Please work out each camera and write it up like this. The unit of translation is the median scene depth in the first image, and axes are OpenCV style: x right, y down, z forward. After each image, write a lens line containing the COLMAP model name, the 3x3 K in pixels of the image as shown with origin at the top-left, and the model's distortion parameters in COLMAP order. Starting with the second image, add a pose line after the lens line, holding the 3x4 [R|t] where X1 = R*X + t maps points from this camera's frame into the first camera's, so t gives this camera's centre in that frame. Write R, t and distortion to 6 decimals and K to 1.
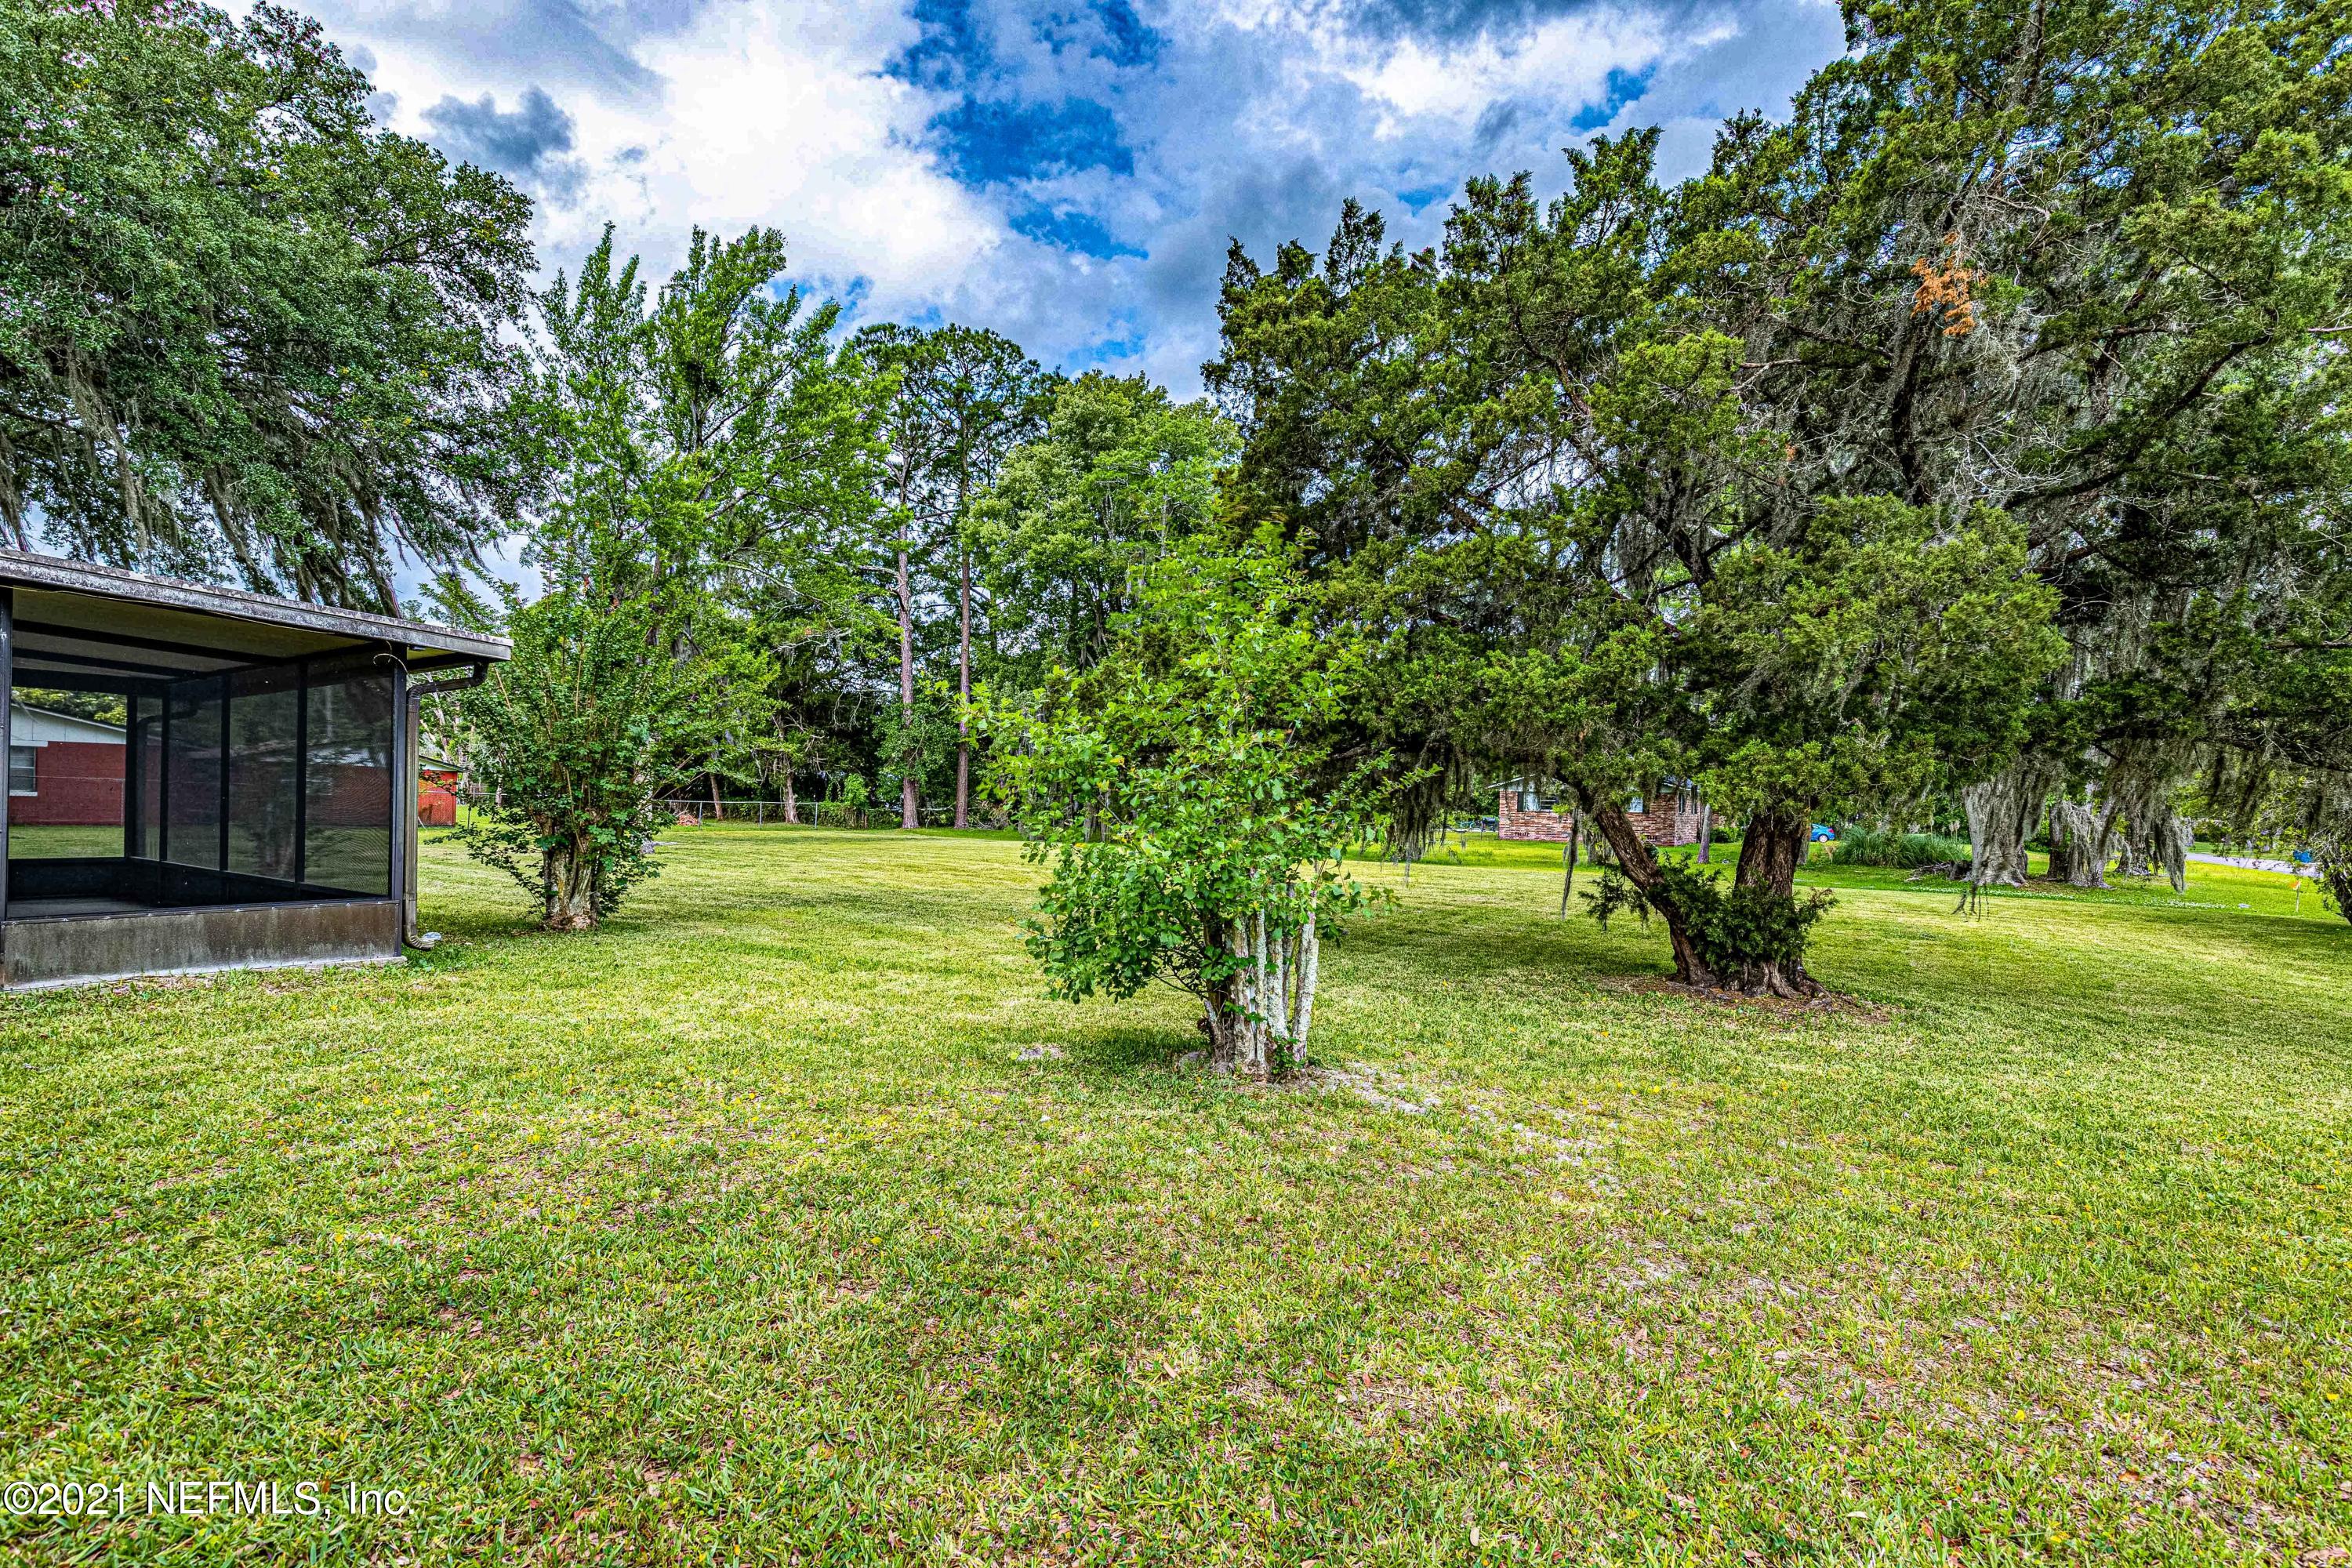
lens RADIAL K [[1080.1, 0, 1115.4], [0, 1080.1, 811.2], [0, 0, 1]] dist [0.011418, -0.002494]
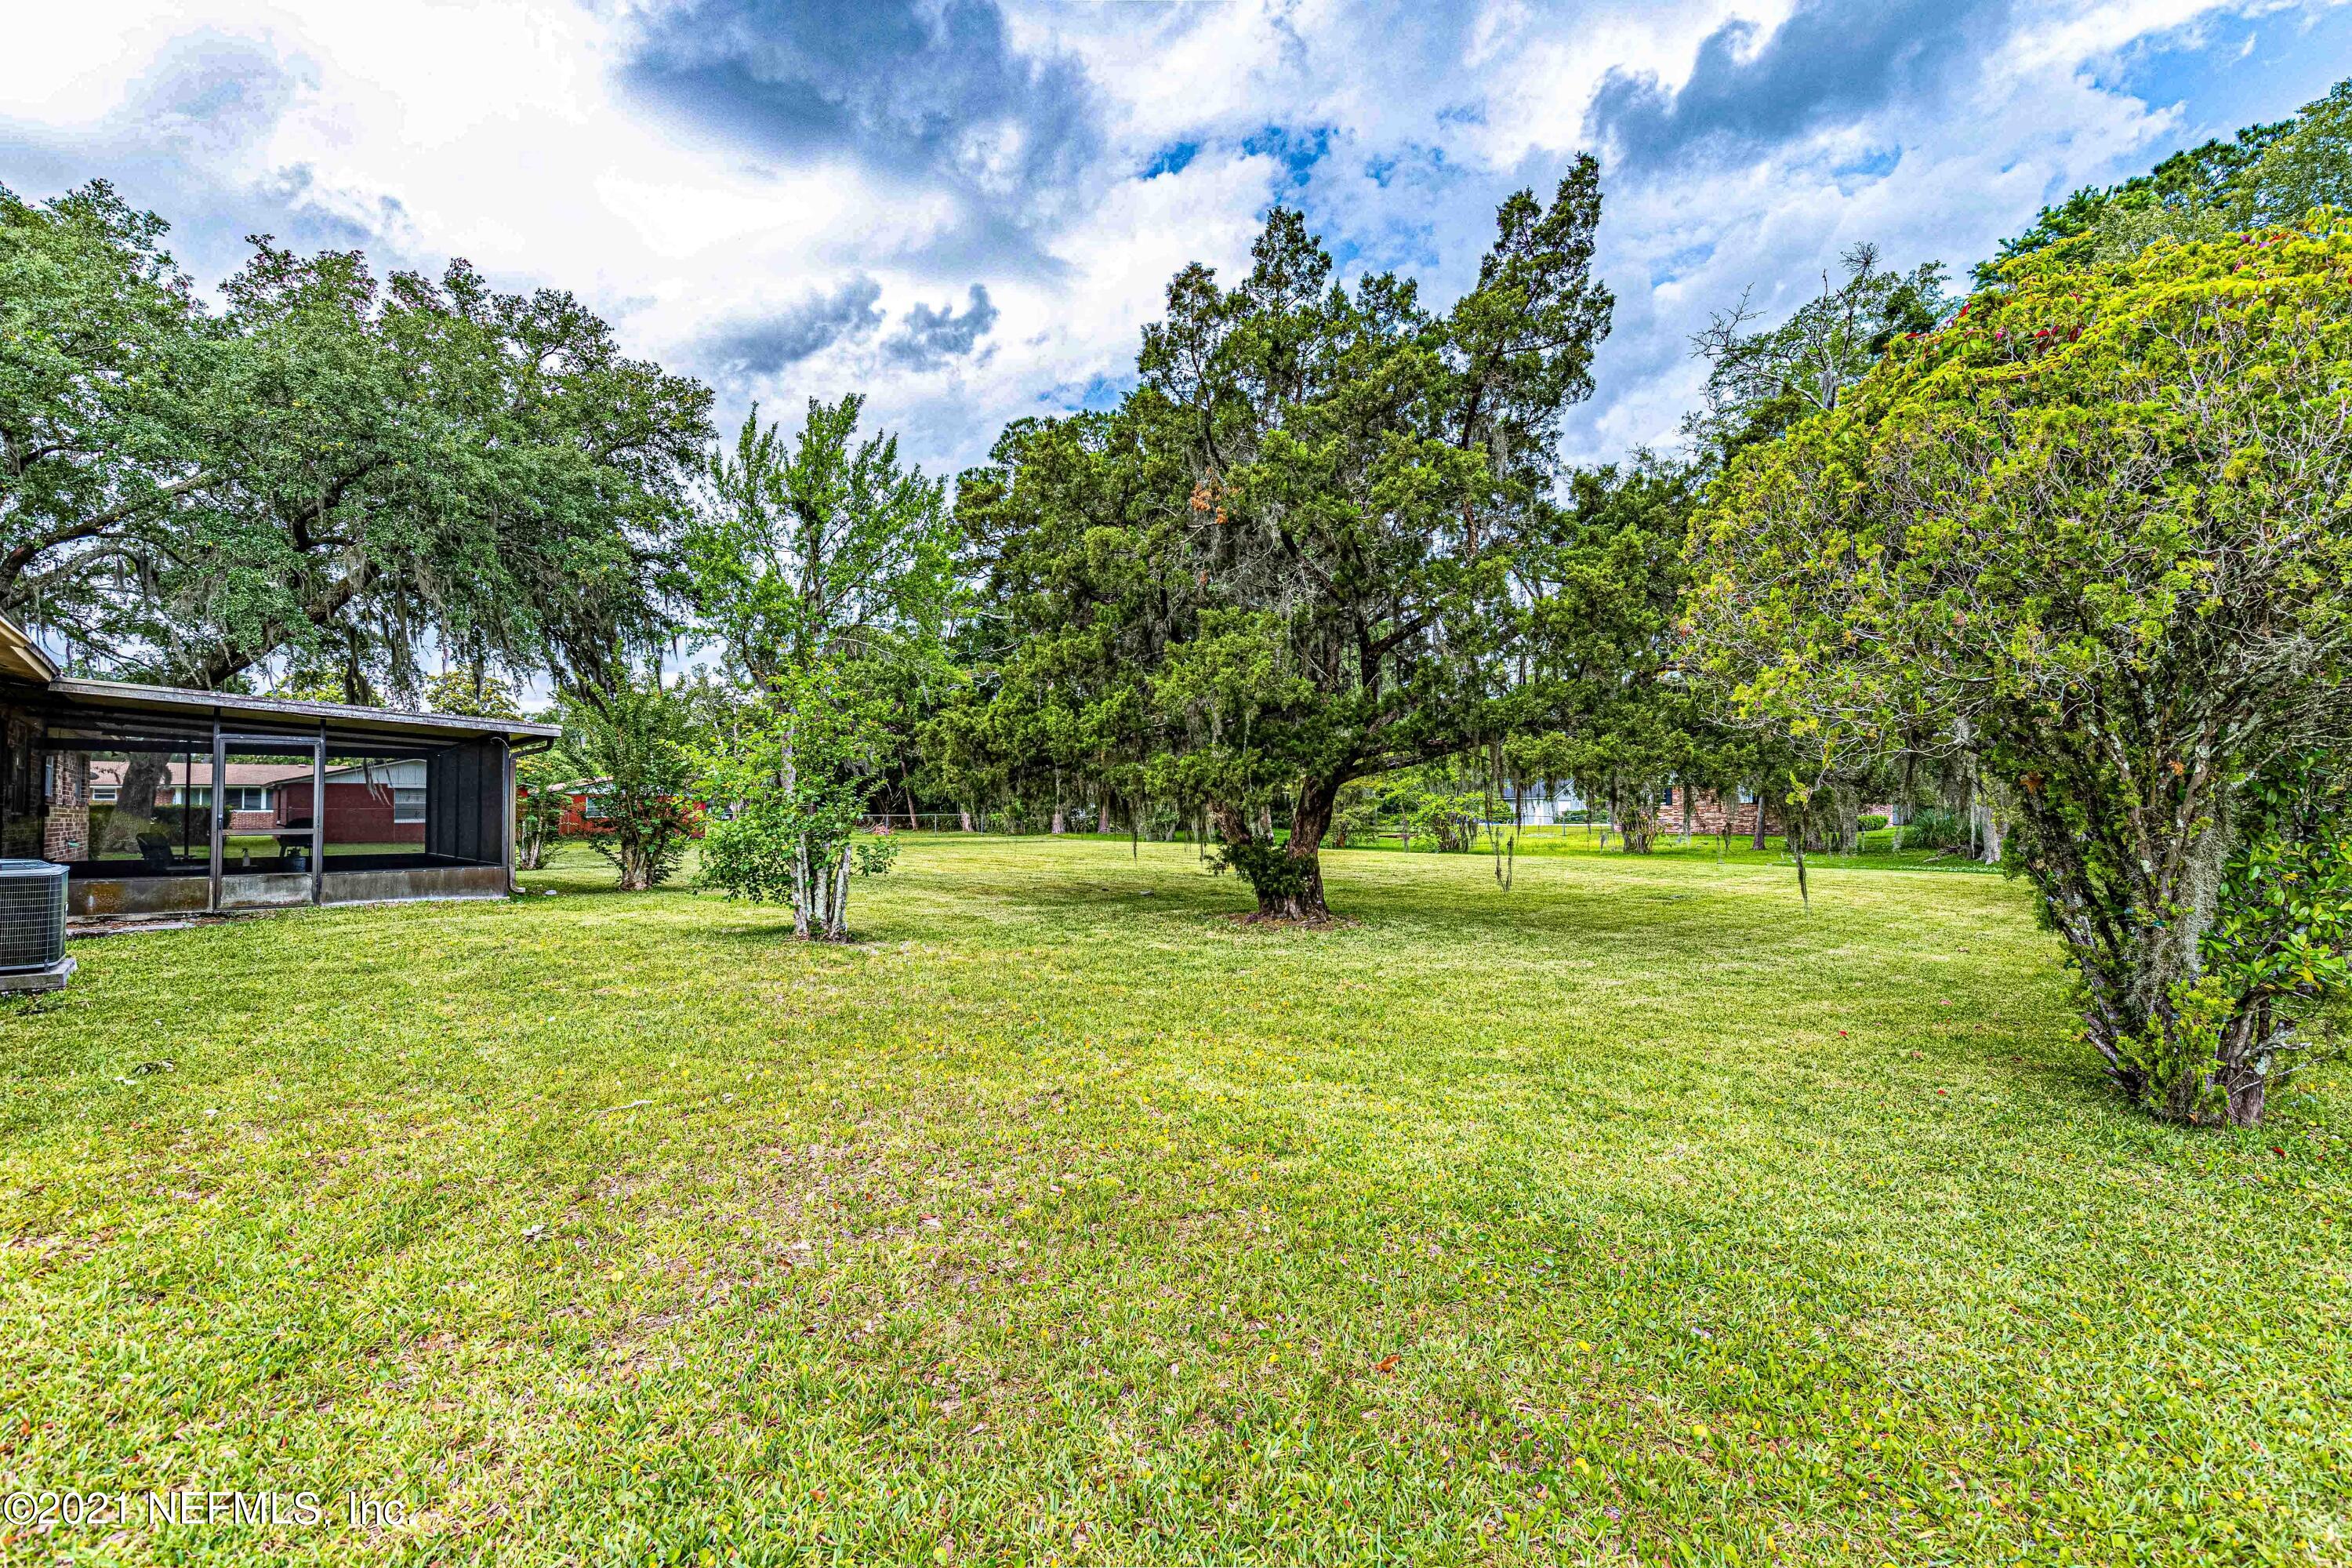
lens RADIAL K [[1080.1, 0, 1183.5], [0, 1080.1, 794.6], [0, 0, 1]] dist [0.011418, -0.002494]
pose [[0.975631, -0.030914, -0.217229, 0.376414], [0.025715, 0.999312, -0.026722, 0.015132], [0.217905, 0.020485, 0.975755, -0.245688]]
